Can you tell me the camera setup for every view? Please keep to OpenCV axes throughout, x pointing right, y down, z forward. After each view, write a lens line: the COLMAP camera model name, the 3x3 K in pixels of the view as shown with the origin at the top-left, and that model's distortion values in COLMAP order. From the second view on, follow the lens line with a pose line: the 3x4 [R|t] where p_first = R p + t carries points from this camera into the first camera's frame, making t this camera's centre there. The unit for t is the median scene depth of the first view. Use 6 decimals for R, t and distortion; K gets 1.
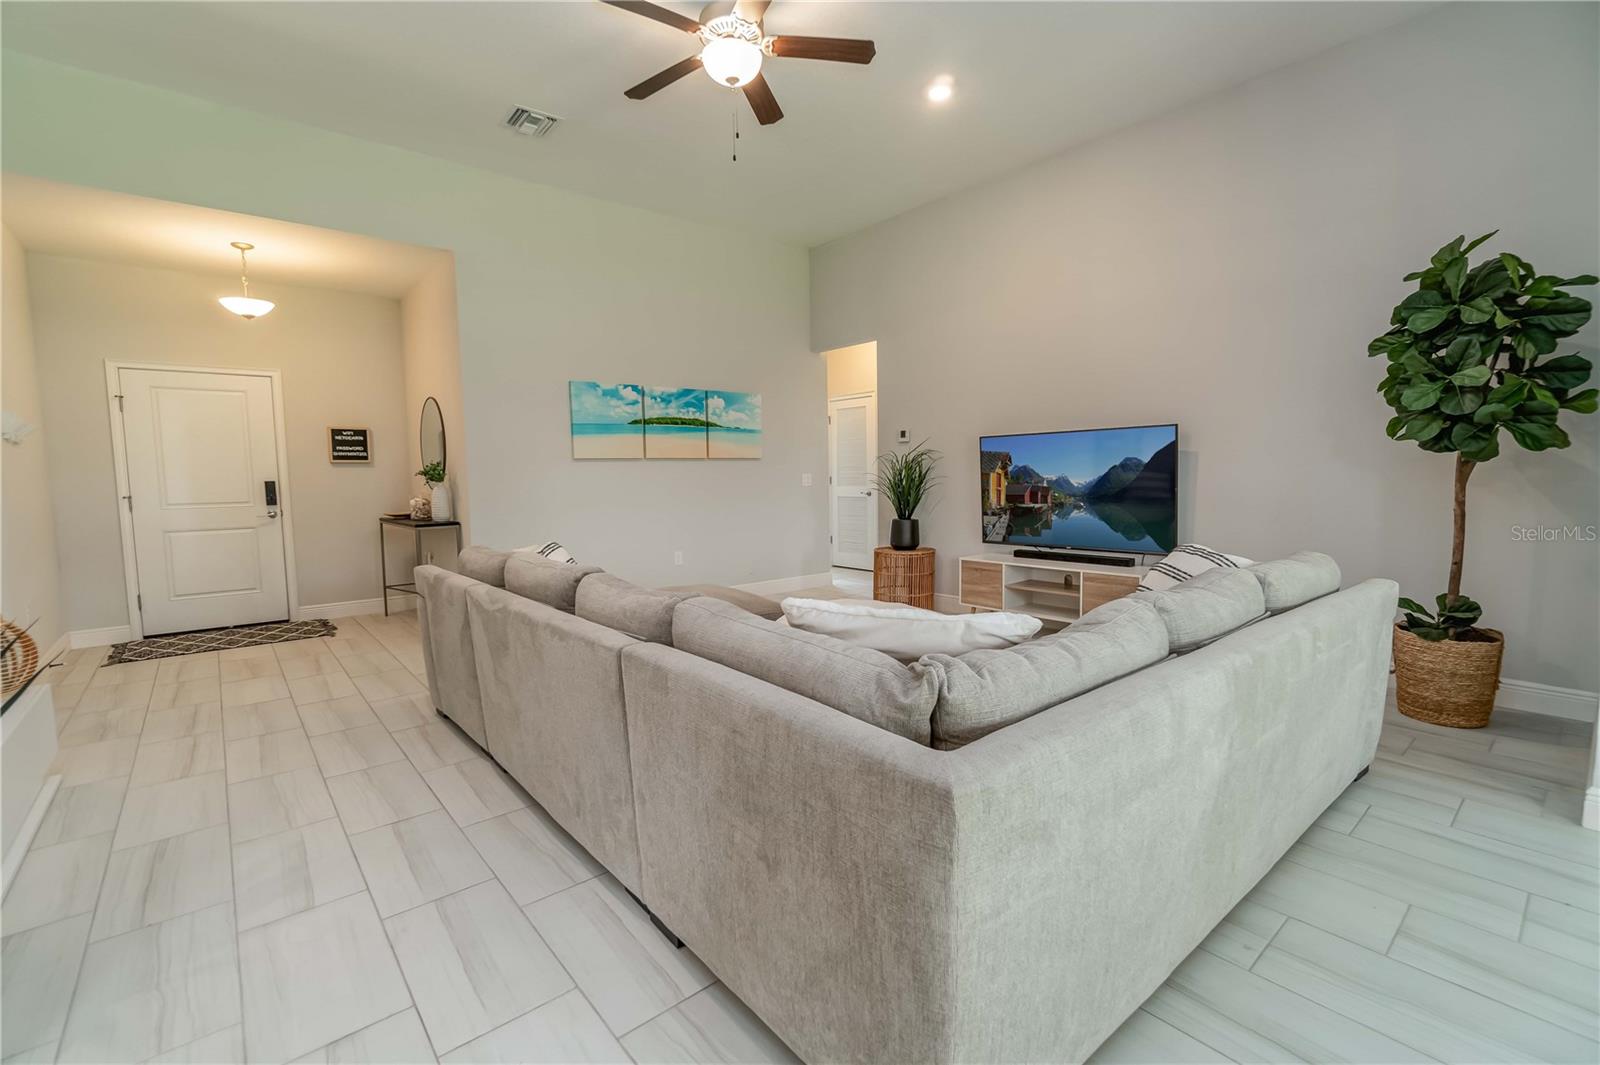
lens RADIAL K [[700.3, 0, 791.2], [0, 700.3, 531.3], [0, 0, 1]] dist [-0.004764, -0.000250]
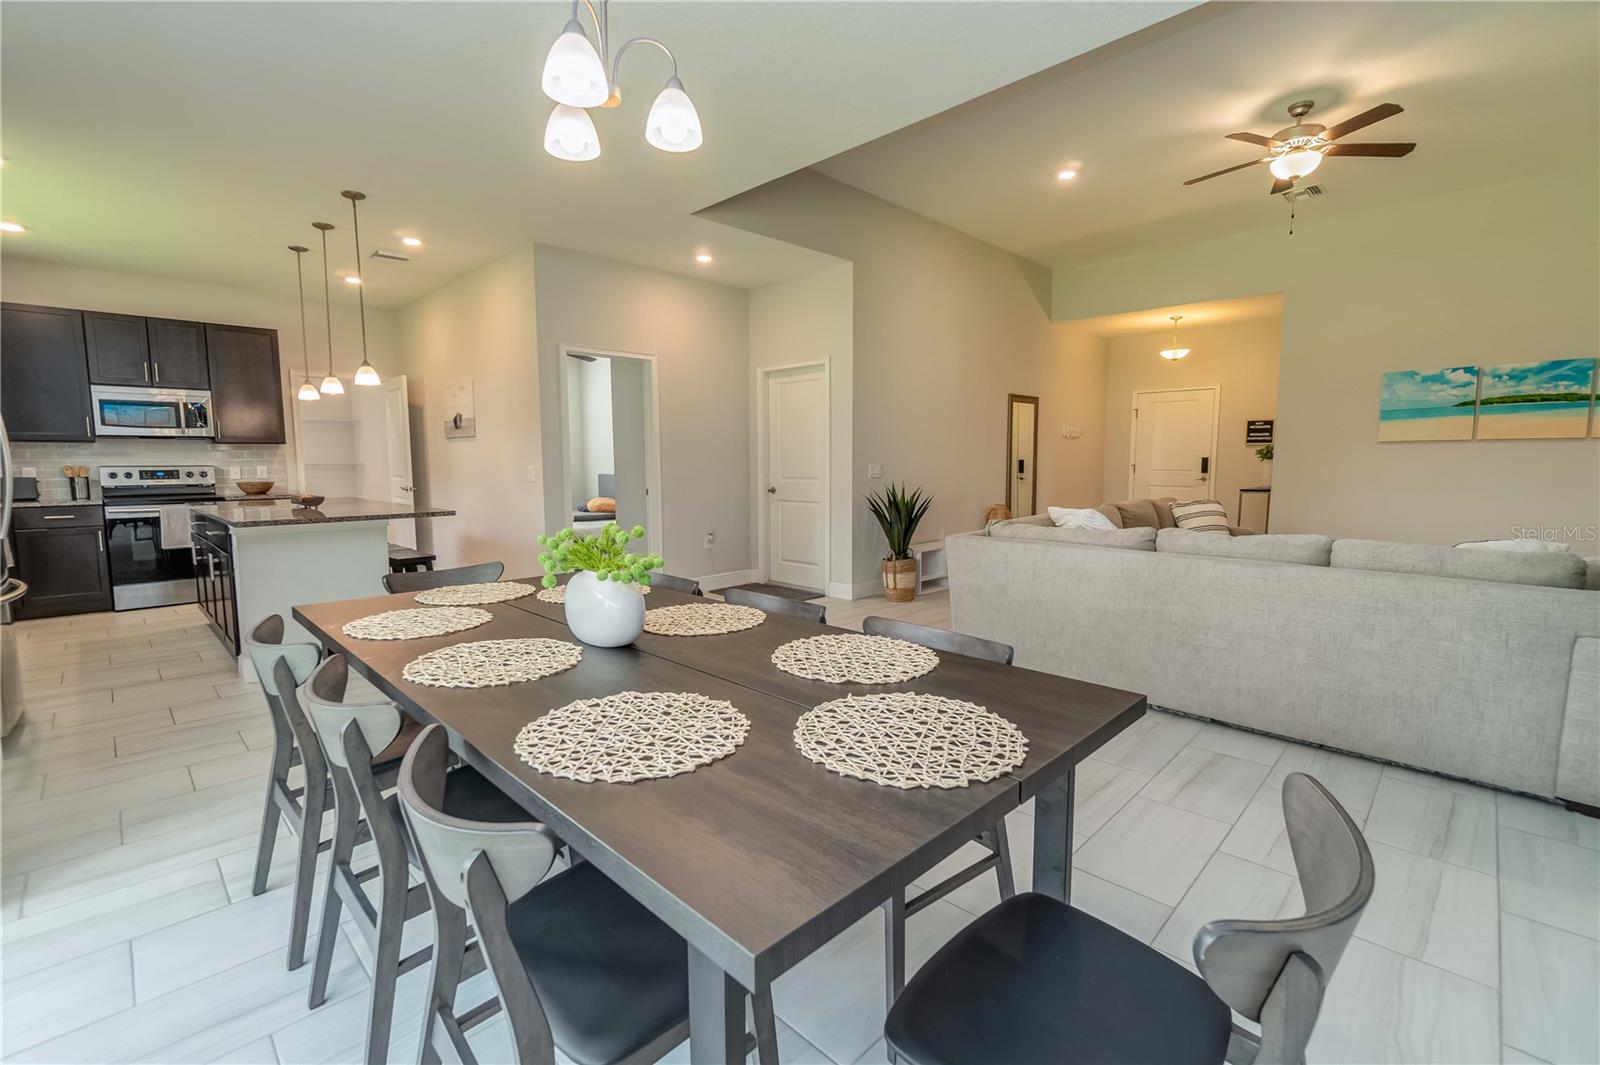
lens RADIAL K [[700.3, 0, 791.2], [0, 700.3, 531.3], [0, 0, 1]] dist [-0.004764, -0.000250]
pose [[0.092842, 0.117926, -0.988673, 0.737949], [-0.079342, 0.990680, 0.110715, -0.008478], [0.992515, 0.068164, 0.101333, -0.055852]]
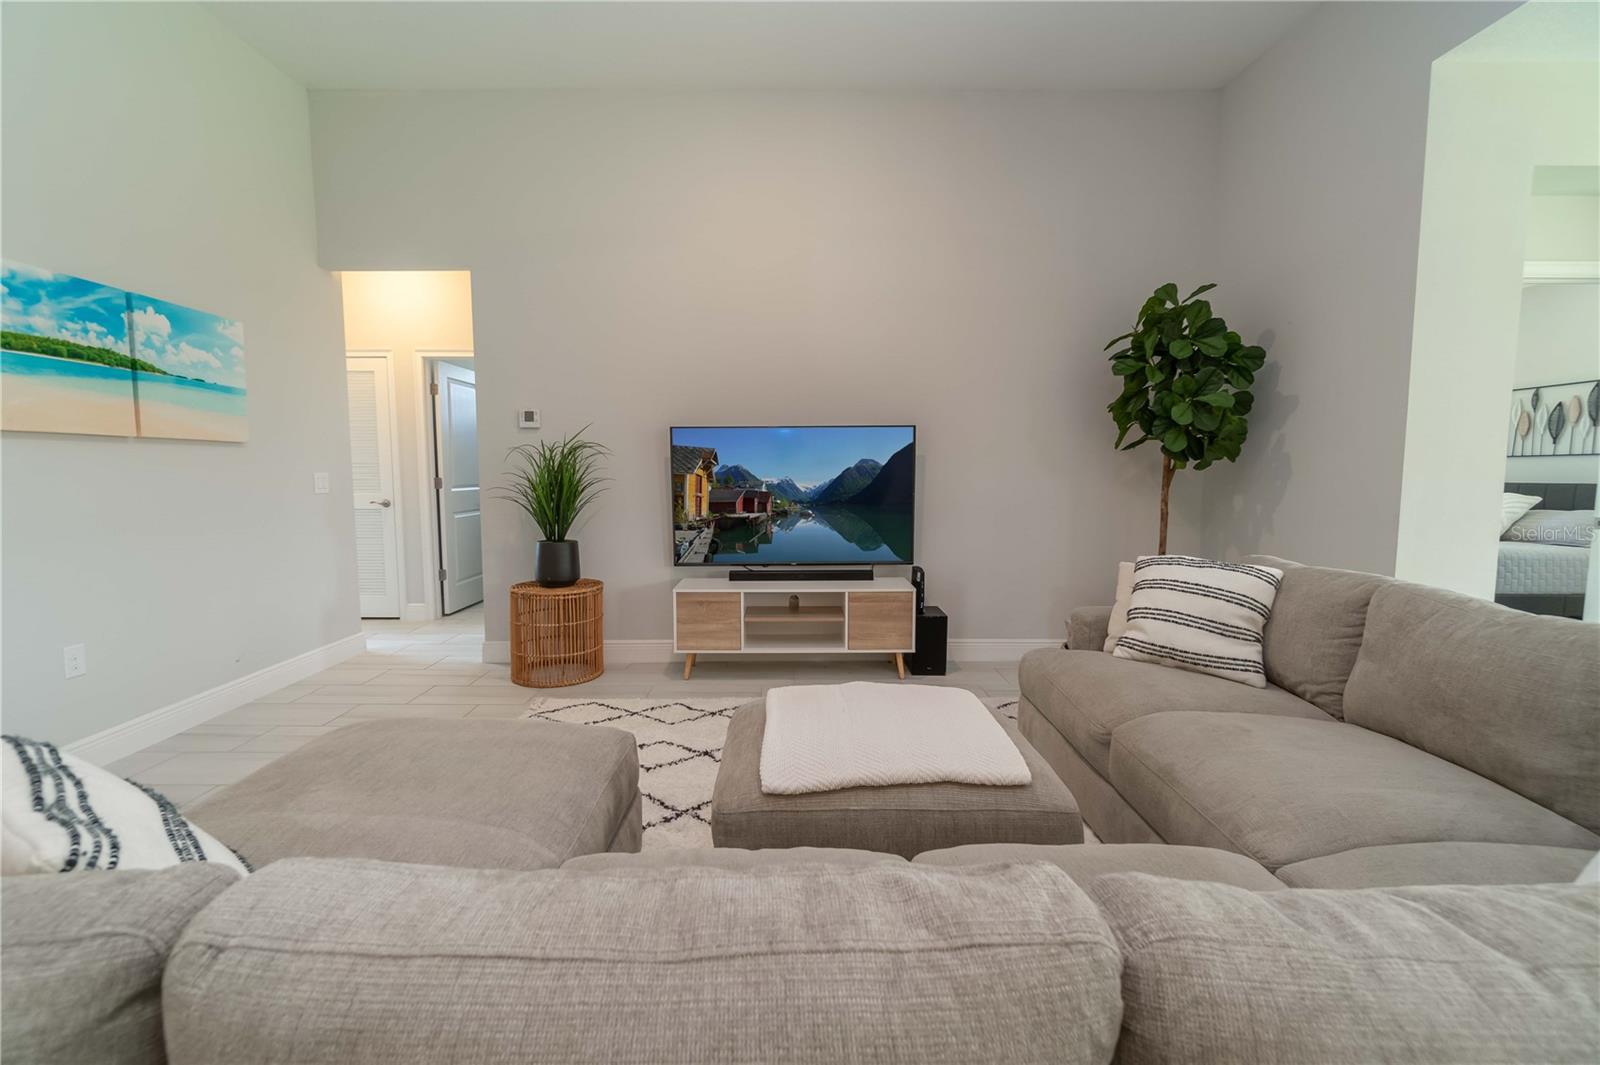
lens RADIAL K [[700.3, 0, 791.2], [0, 700.3, 531.3], [0, 0, 1]] dist [-0.004764, -0.000250]
pose [[0.640507, -0.051012, 0.766256, -0.228592], [0.054244, 0.998304, 0.021117, -0.030605], [-0.766034, 0.028039, 0.642188, 0.412646]]
